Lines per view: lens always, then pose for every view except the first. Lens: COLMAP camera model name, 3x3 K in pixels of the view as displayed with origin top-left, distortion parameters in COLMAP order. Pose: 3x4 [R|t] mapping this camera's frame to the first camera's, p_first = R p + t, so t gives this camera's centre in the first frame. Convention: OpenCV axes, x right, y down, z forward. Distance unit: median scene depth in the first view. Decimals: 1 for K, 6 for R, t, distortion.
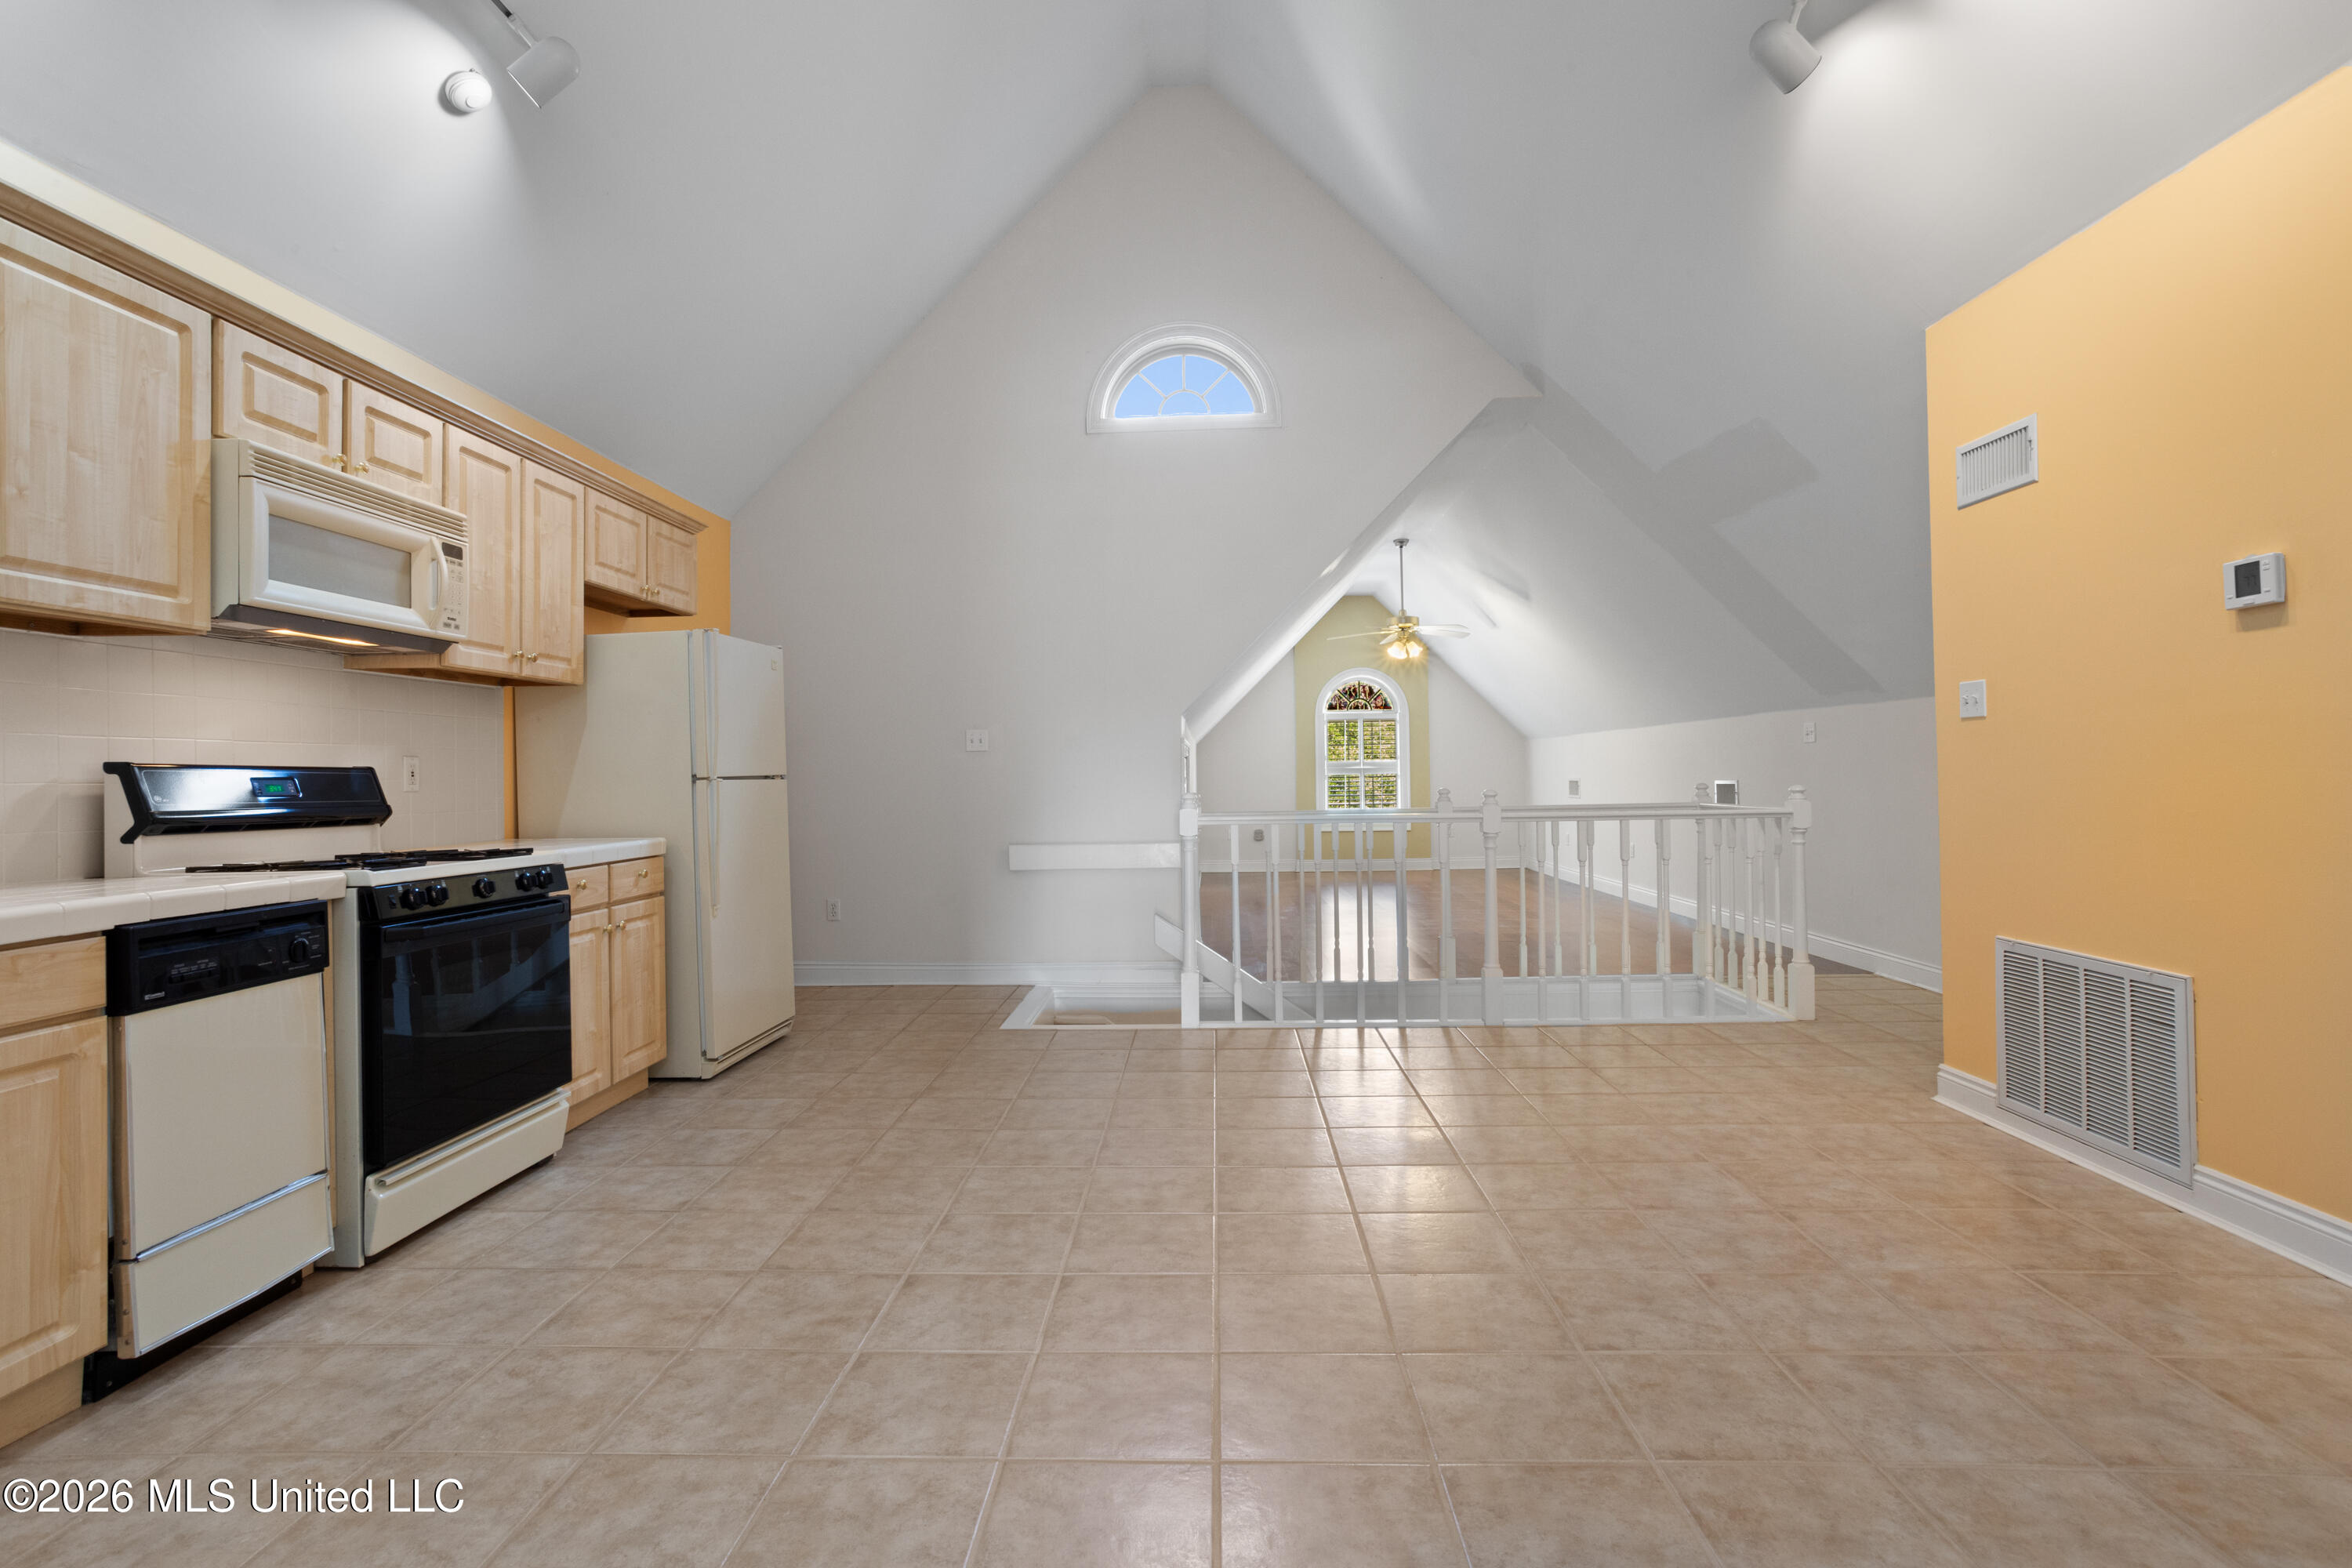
lens RADIAL K [[1129.0, 0, 1171.9], [0, 1129.0, 777.7], [0, 0, 1]] dist [-0.021842, 0.012030]
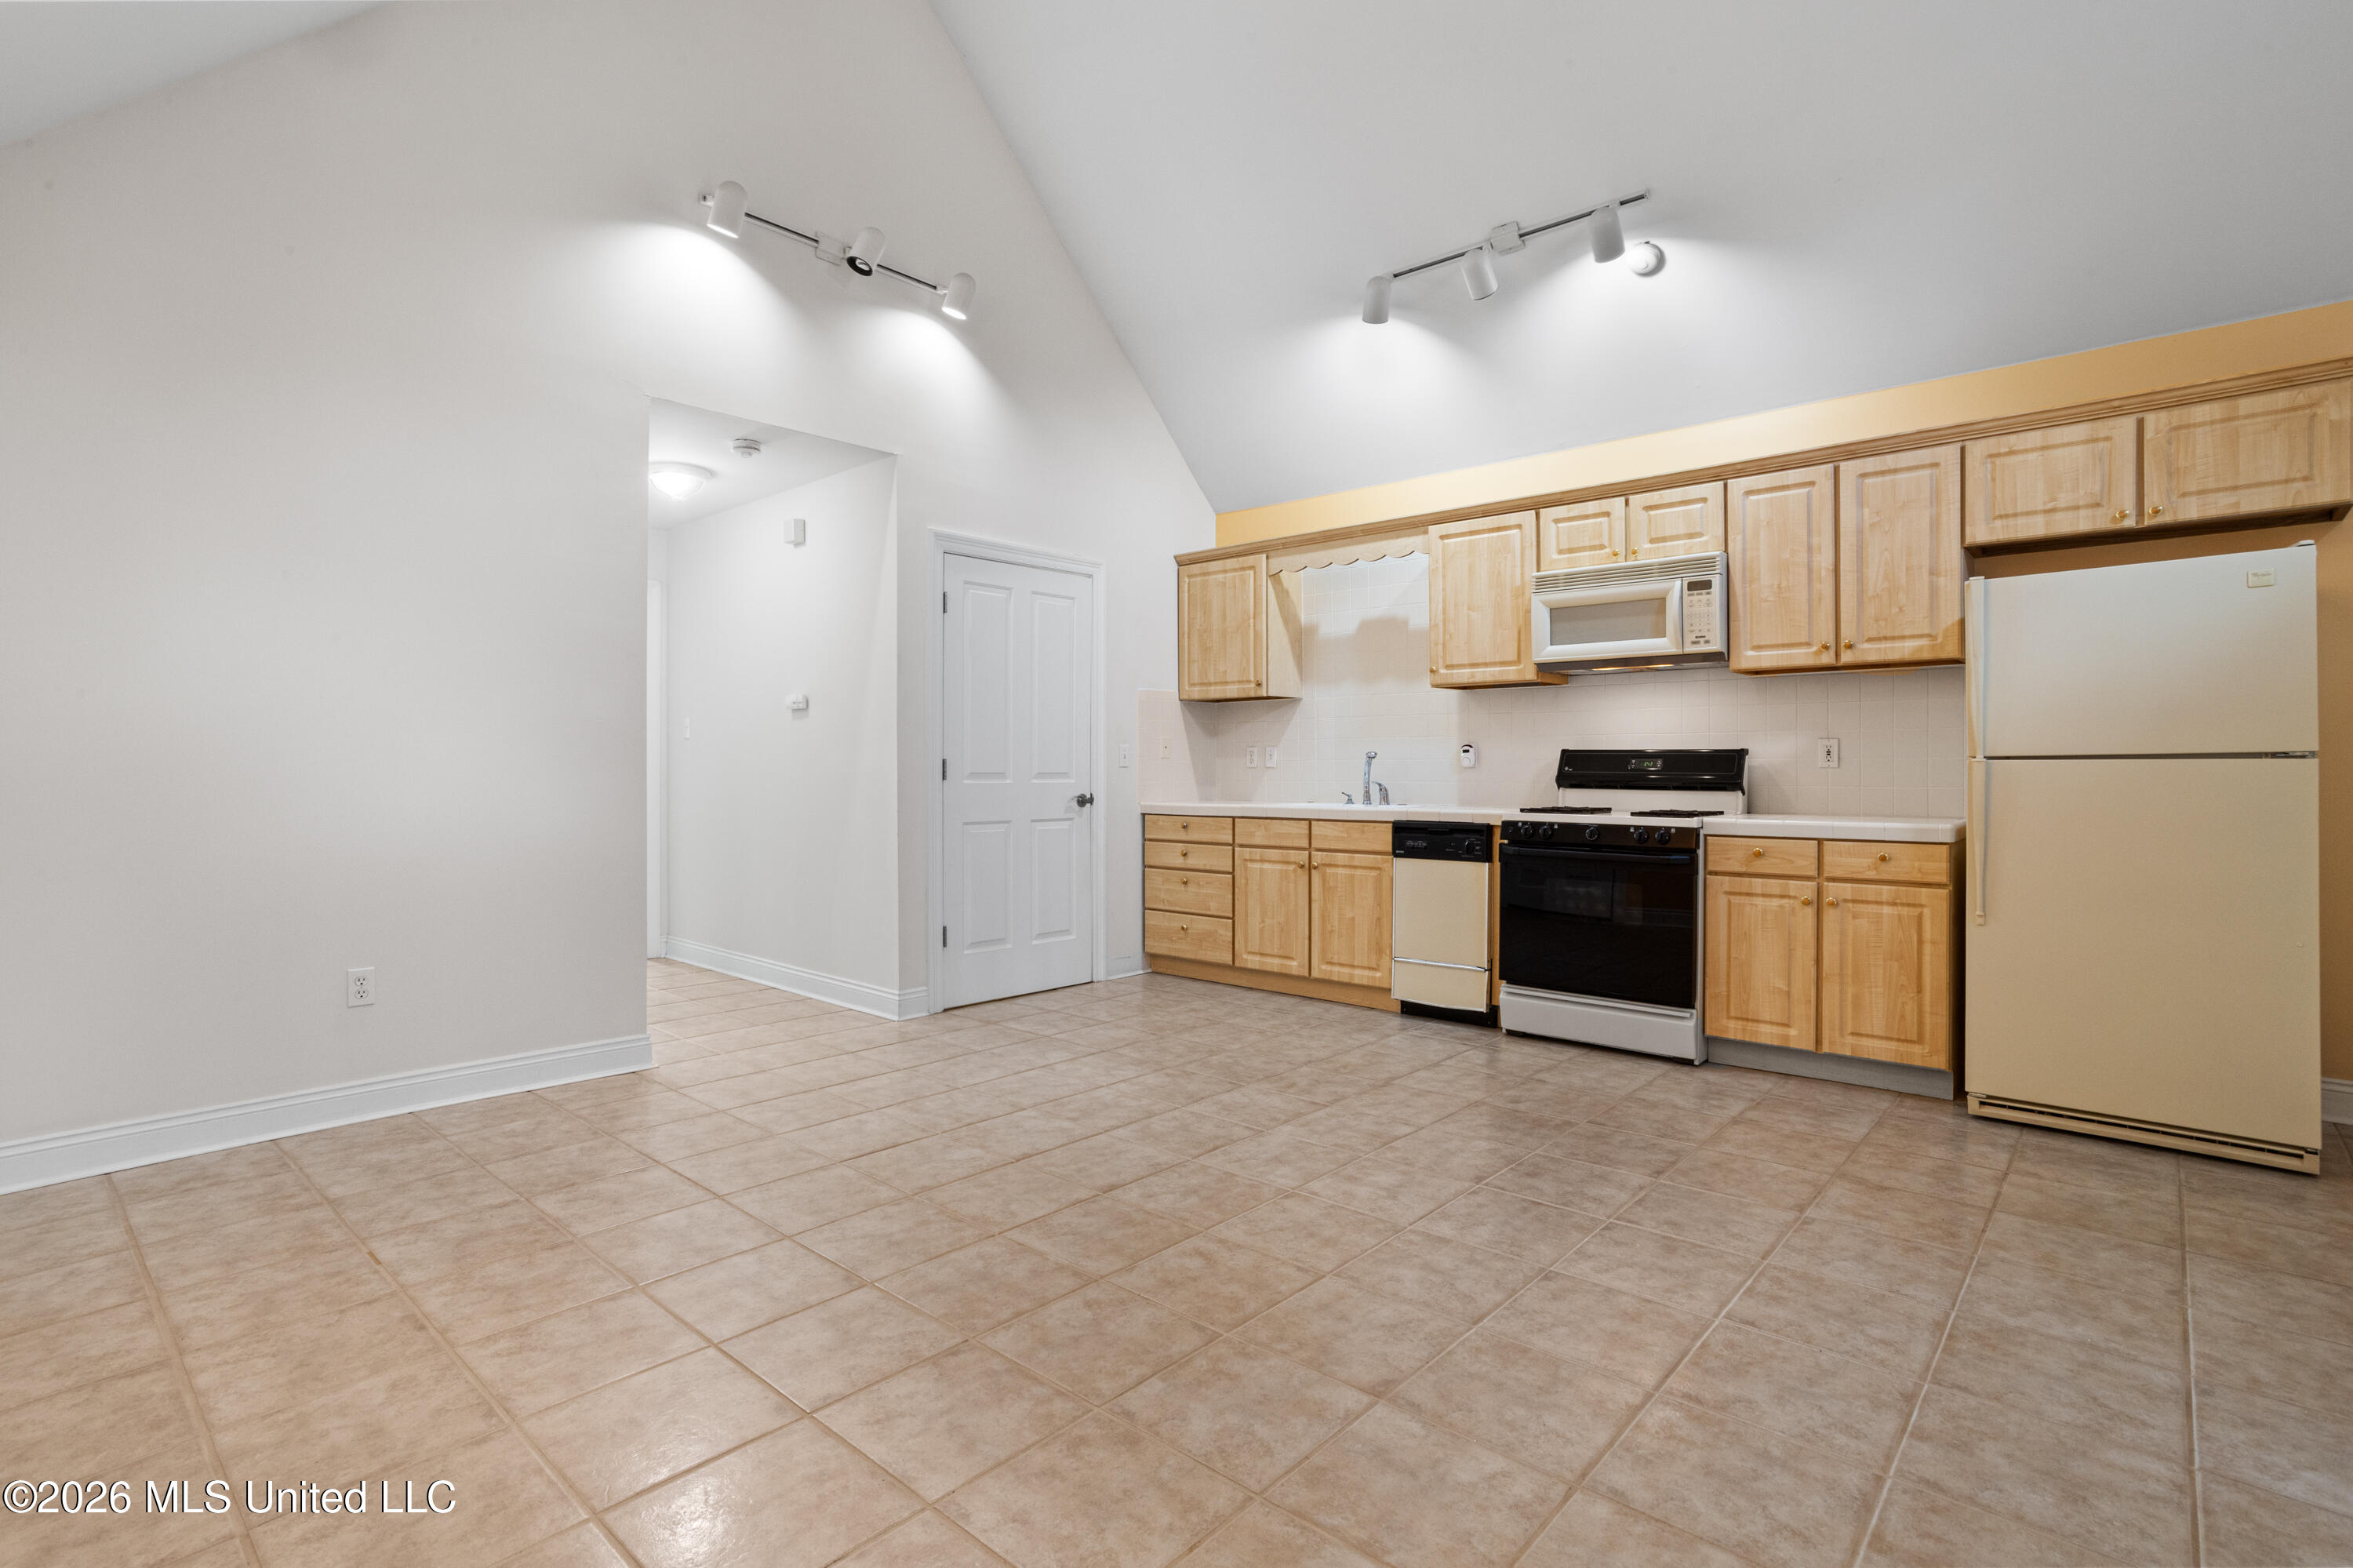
lens RADIAL K [[1129.6, 0, 1159.0], [0, 1129.6, 770.2], [0, 0, 1]] dist [-0.021842, 0.012030]
pose [[-0.648248, 0.019399, -0.761182, 0.854917], [0.010417, 0.999808, 0.016609, -0.014120], [0.761358, 0.002838, -0.648325, 1.503697]]
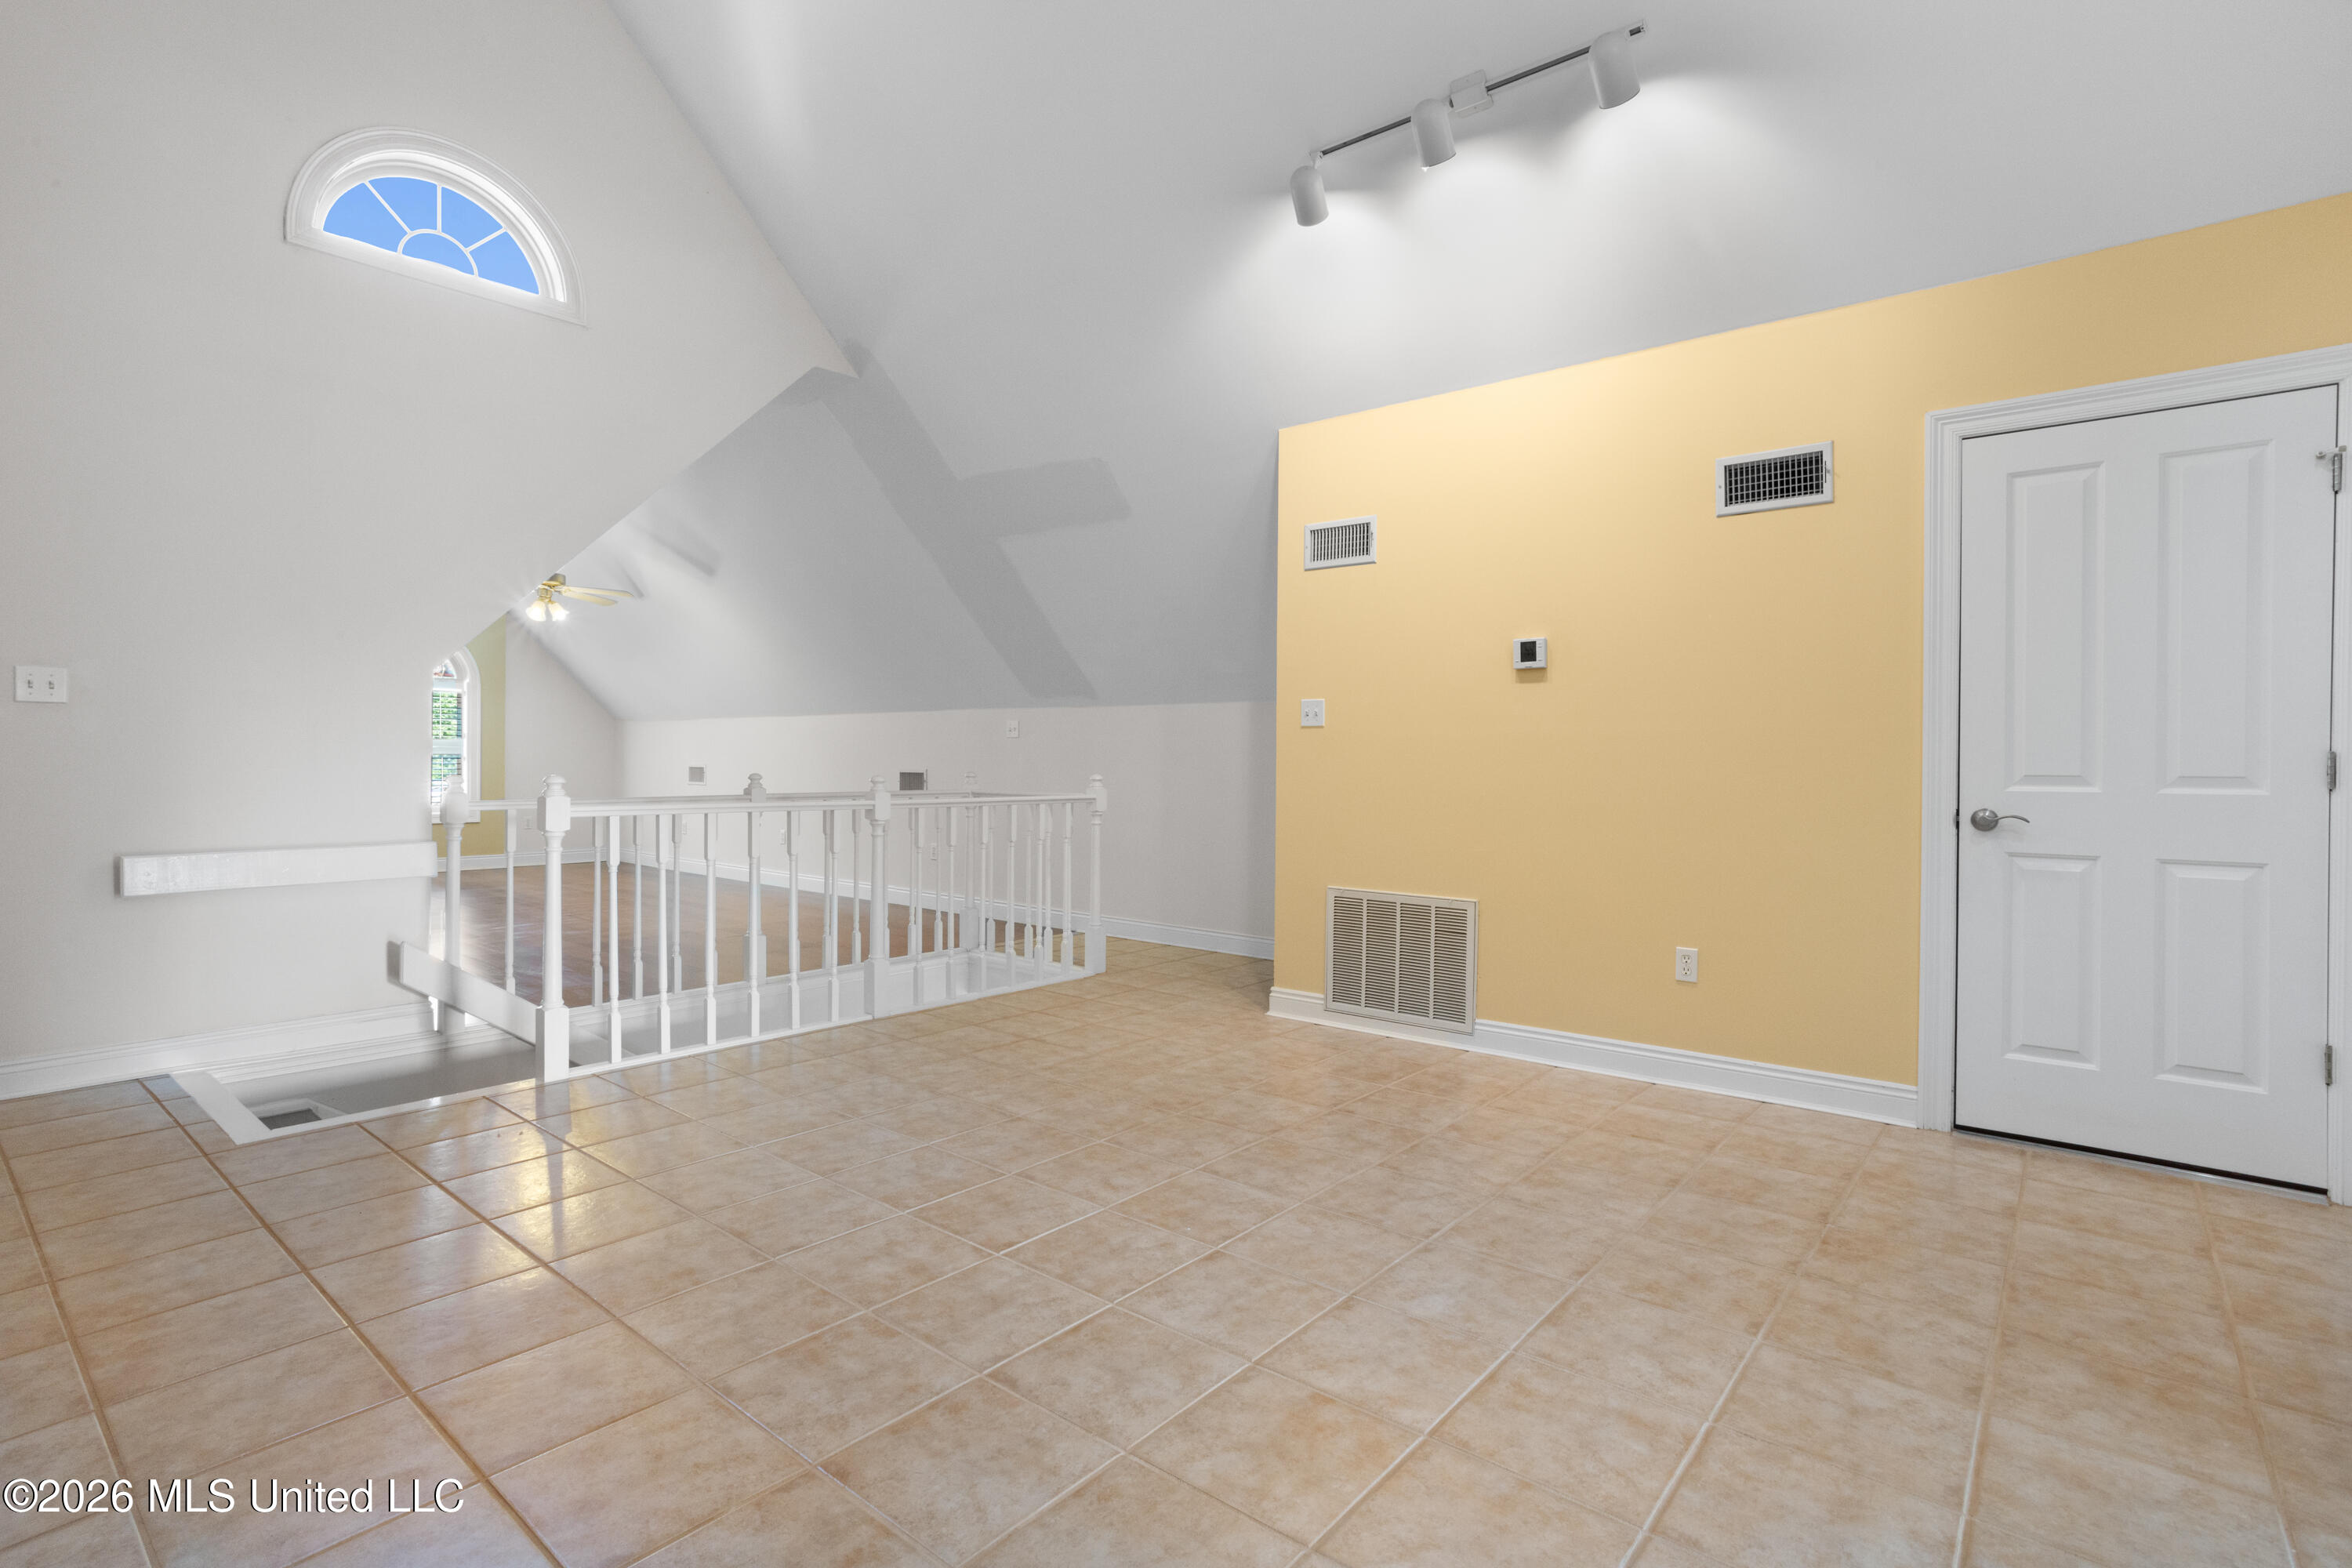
lens RADIAL K [[1129.0, 0, 1168.5], [0, 1129.0, 774.1], [0, 0, 1]] dist [-0.021842, 0.012030]
pose [[0.611494, 0.011913, 0.791159, -0.553520], [-0.017074, 0.999853, -0.001859, 0.010678], [-0.791065, -0.012371, 0.611607, 0.346784]]
